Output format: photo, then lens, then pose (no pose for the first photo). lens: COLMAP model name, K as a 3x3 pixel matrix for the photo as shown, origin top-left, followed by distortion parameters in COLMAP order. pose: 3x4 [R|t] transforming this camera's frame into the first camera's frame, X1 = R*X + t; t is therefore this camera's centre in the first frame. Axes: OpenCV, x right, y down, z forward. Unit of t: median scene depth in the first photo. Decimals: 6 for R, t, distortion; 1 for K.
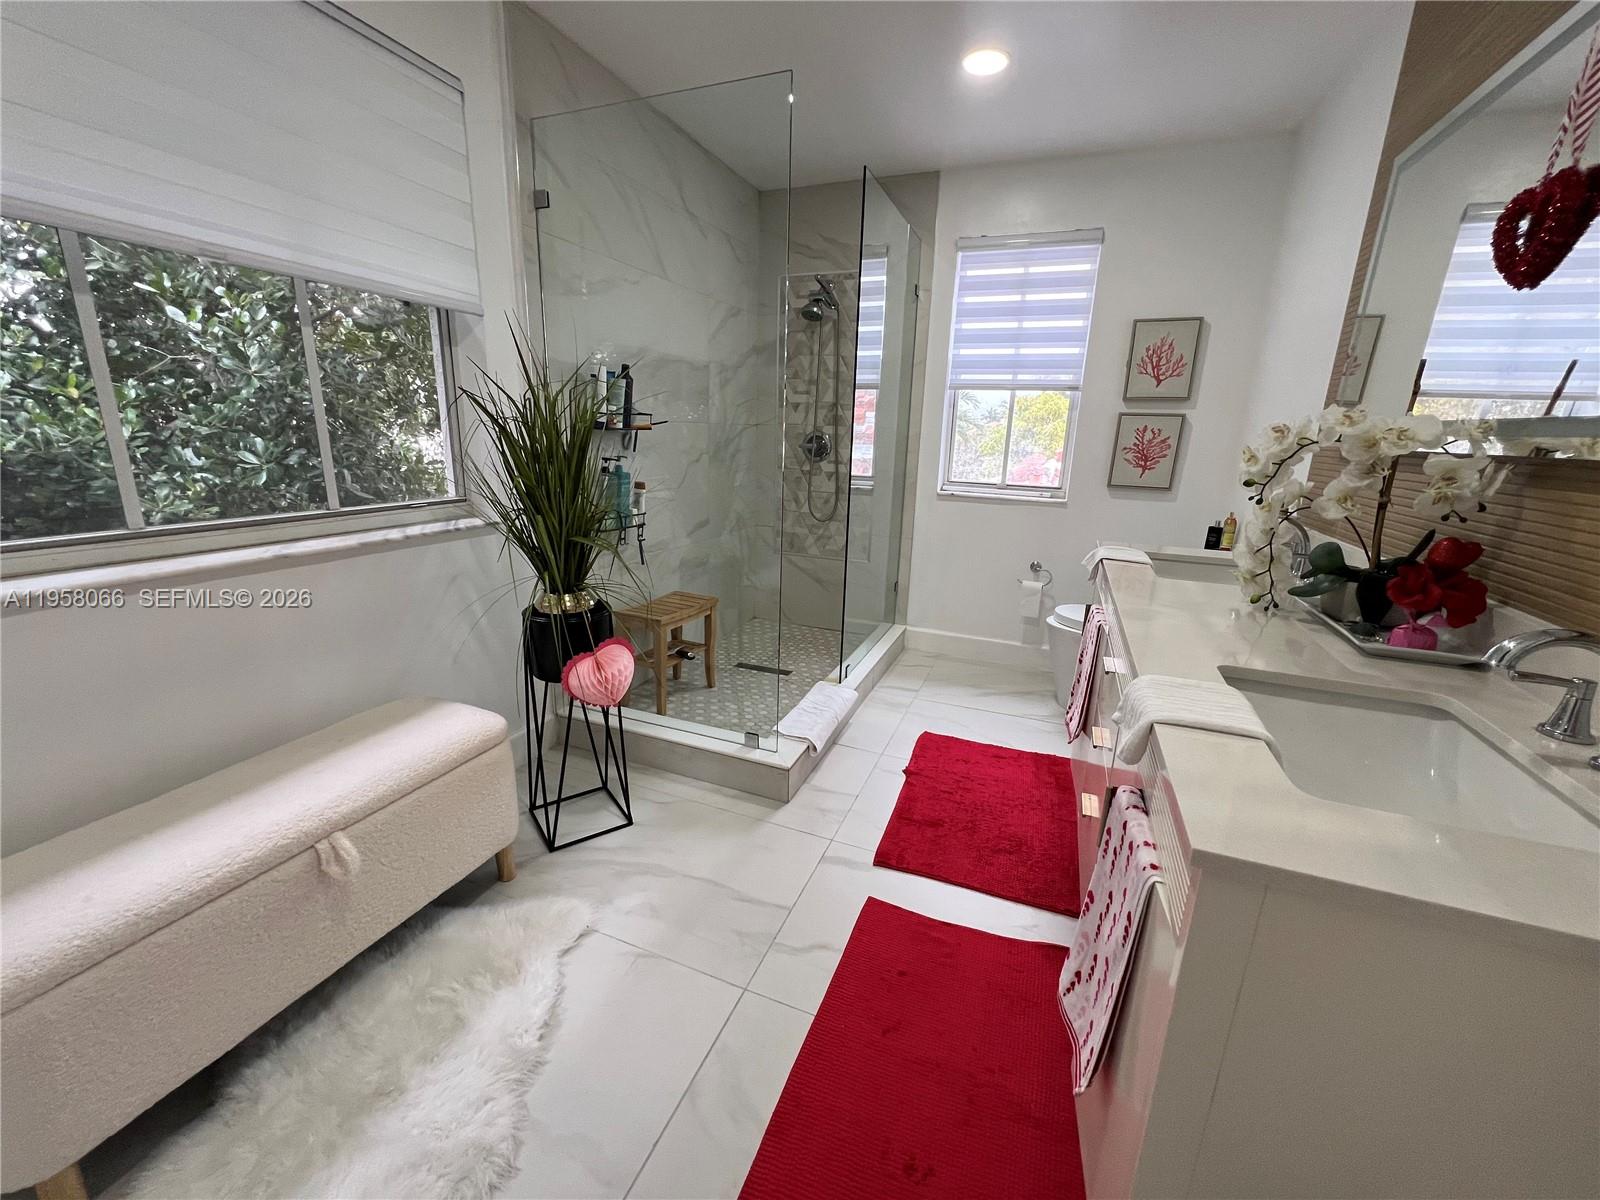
lens RADIAL K [[638.2, 0, 799.8], [0, 638.2, 597.7], [0, 0, 1]] dist [-0.002732, 0.000590]
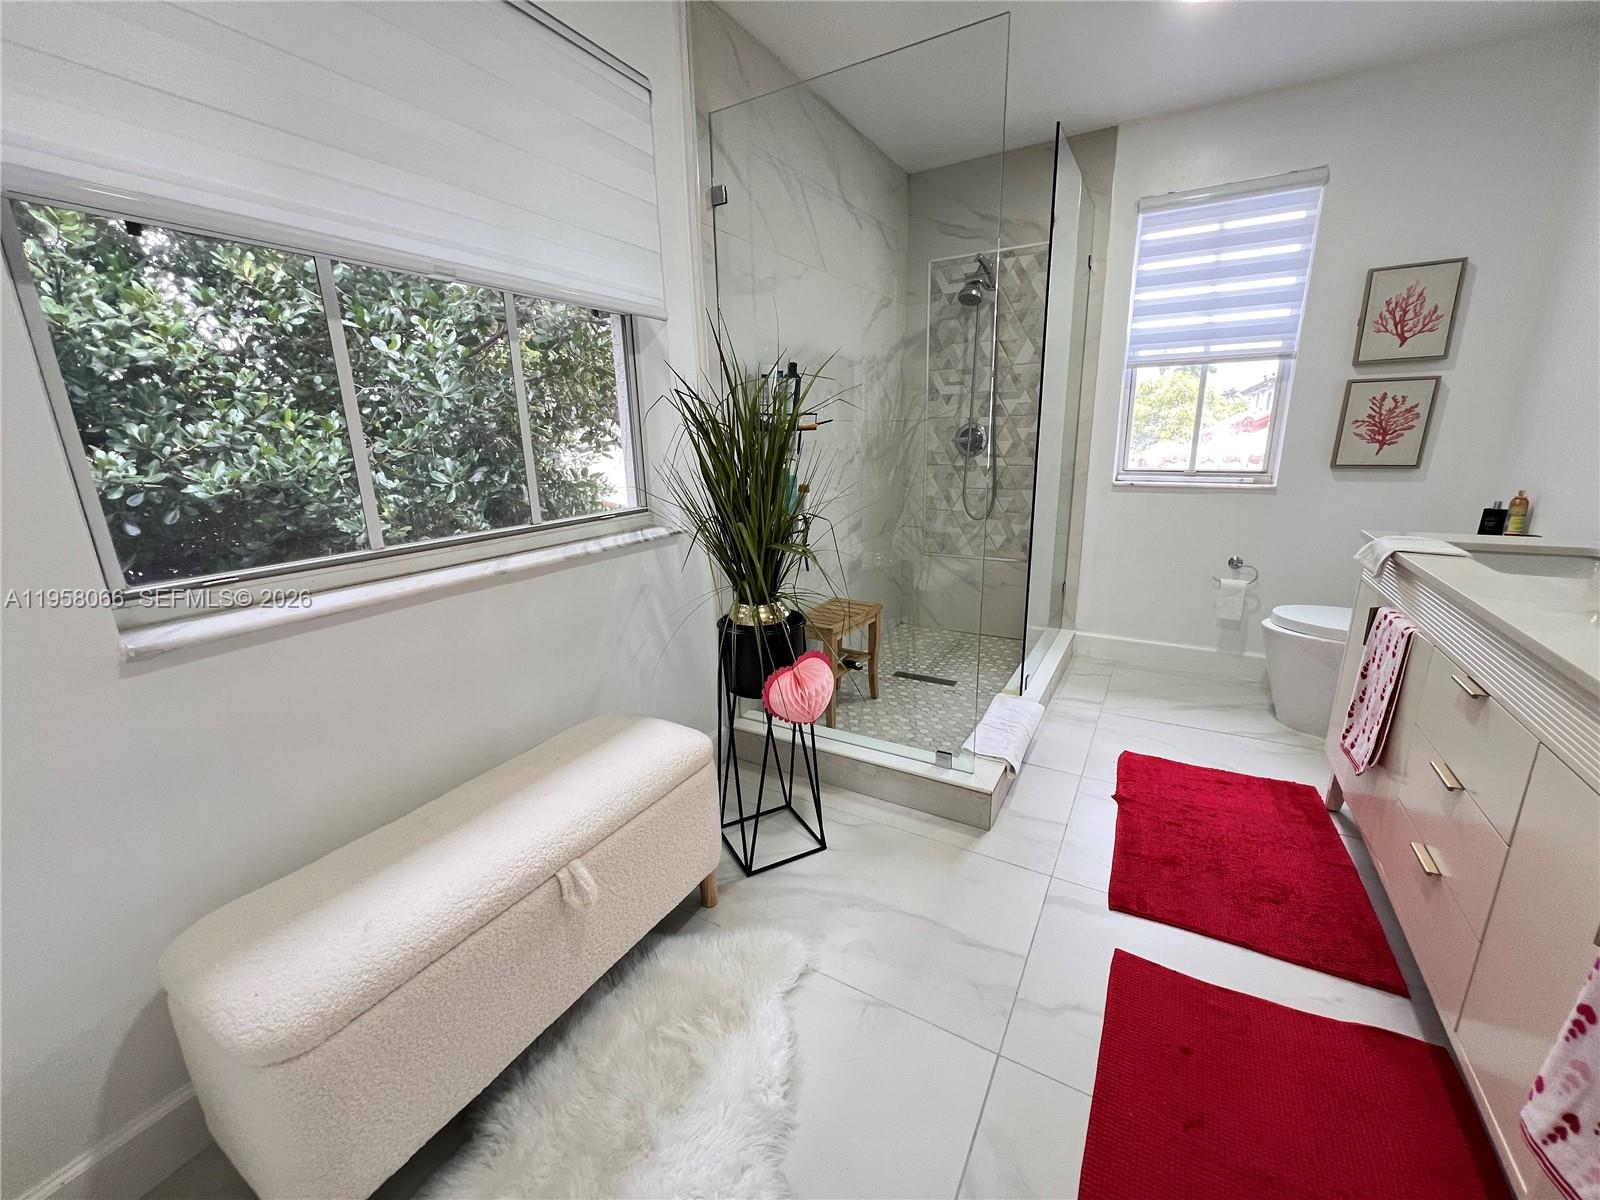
lens RADIAL K [[638.2, 0, 797.2], [0, 638.2, 596.9], [0, 0, 1]] dist [-0.002732, 0.000590]
pose [[0.988229, -0.017030, -0.152029, -0.155407], [0.016408, 0.999851, -0.005343, -0.010282], [0.152097, 0.002786, 0.988362, 0.065796]]
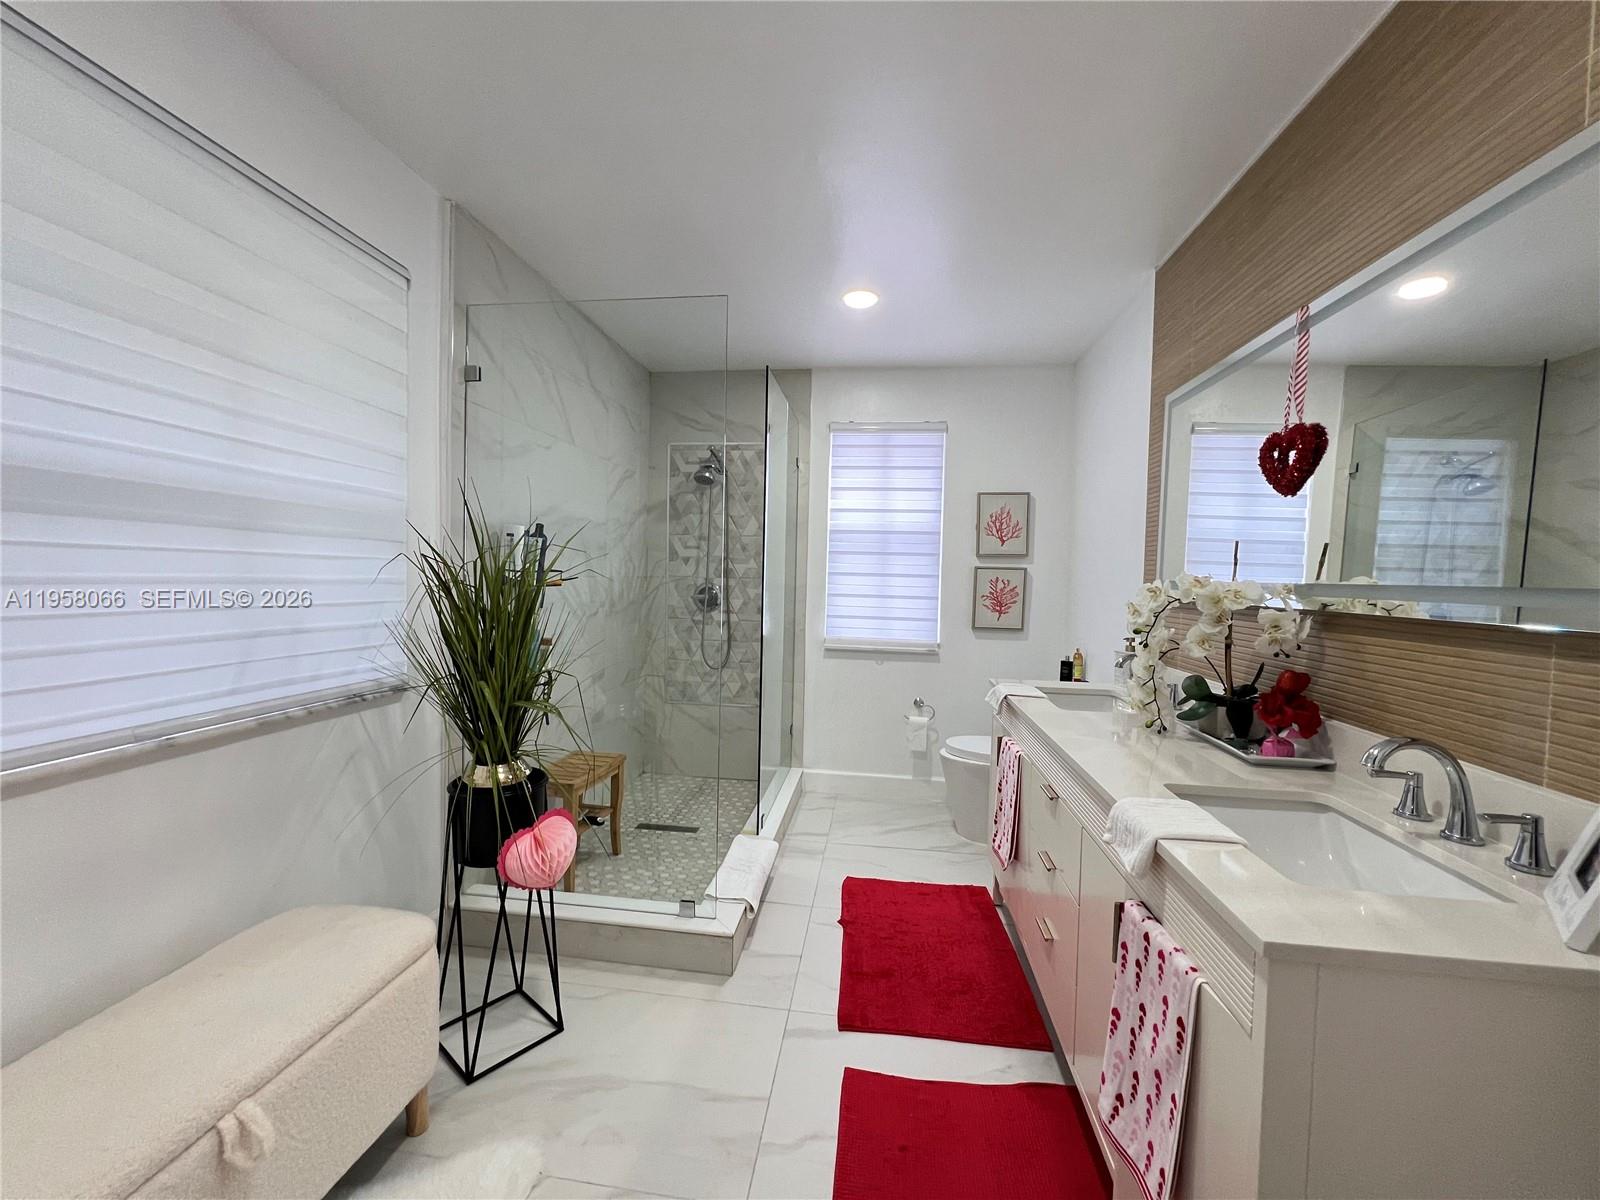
lens RADIAL K [[638.2, 0, 796.8], [0, 638.2, 597.6], [0, 0, 1]] dist [-0.002732, 0.000590]
pose [[0.968625, -0.014716, 0.248092, -0.160891], [0.068321, 0.975552, -0.208879, -0.017377], [-0.238953, 0.219275, 0.945949, -0.028092]]
